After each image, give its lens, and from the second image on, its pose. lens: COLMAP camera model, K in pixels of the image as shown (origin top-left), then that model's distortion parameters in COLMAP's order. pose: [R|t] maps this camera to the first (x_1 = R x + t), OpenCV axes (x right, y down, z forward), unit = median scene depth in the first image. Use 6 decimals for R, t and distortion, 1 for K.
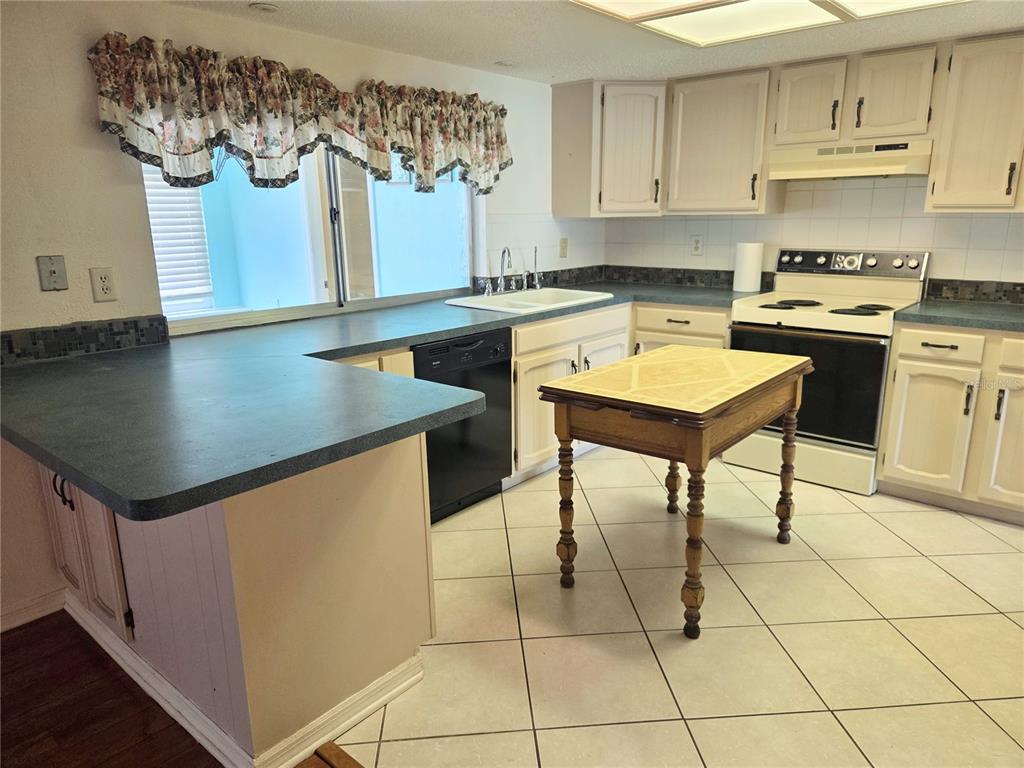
lens RADIAL K [[680.2, 0, 516.6], [0, 680.2, 390.1], [0, 0, 1]] dist [0.006648, -0.001223]
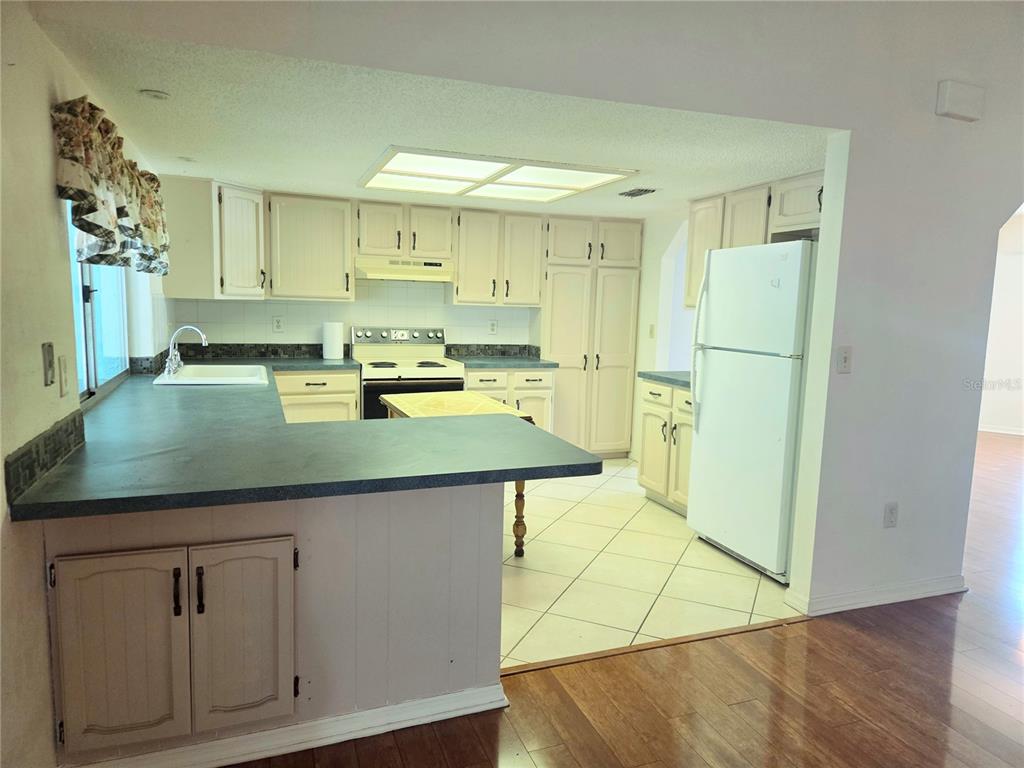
lens RADIAL K [[680.2, 0, 516.6], [0, 680.2, 390.1], [0, 0, 1]] dist [0.006648, -0.001223]
pose [[0.467851, -0.089519, 0.879262, -0.754088], [0.186984, 0.982363, 0.000523, -0.024245], [-0.863801, 0.164163, 0.476338, 0.098771]]
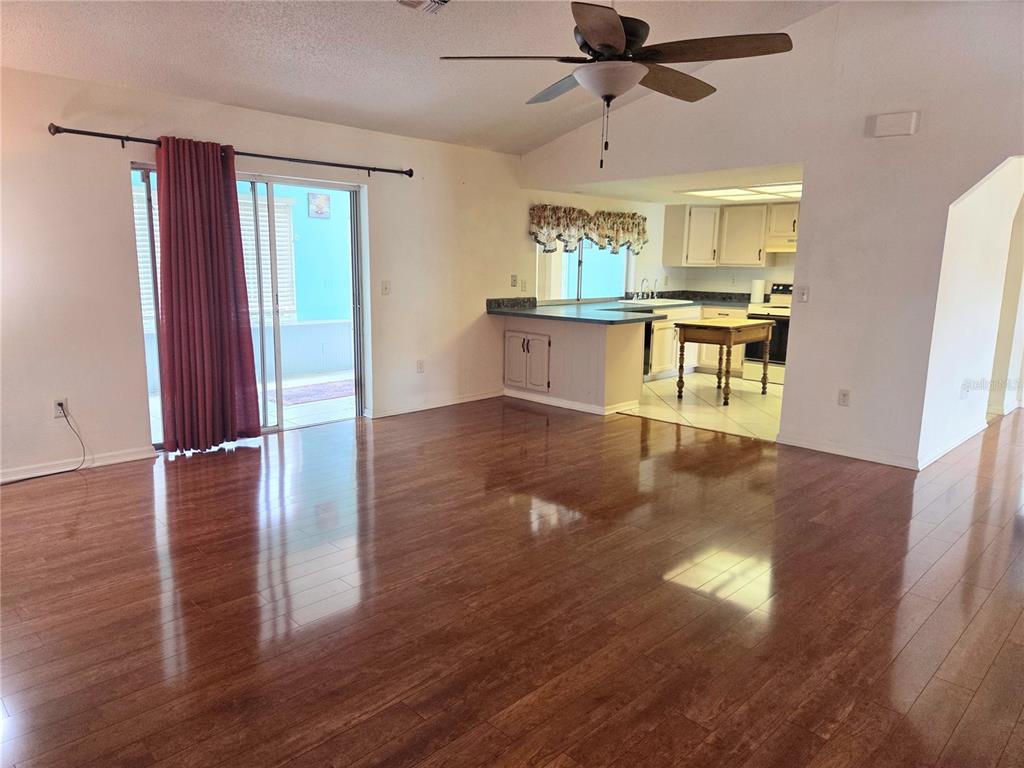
lens RADIAL K [[686.2, 0, 487.7], [0, 686.2, 385.2], [0, 0, 1]] dist [0.004586, -0.000364]
pose [[0.994788, 0.041485, -0.093141, -0.327713], [-0.048101, 0.996390, -0.069951, 0.345942], [0.089902, 0.074067, 0.993193, -1.353583]]
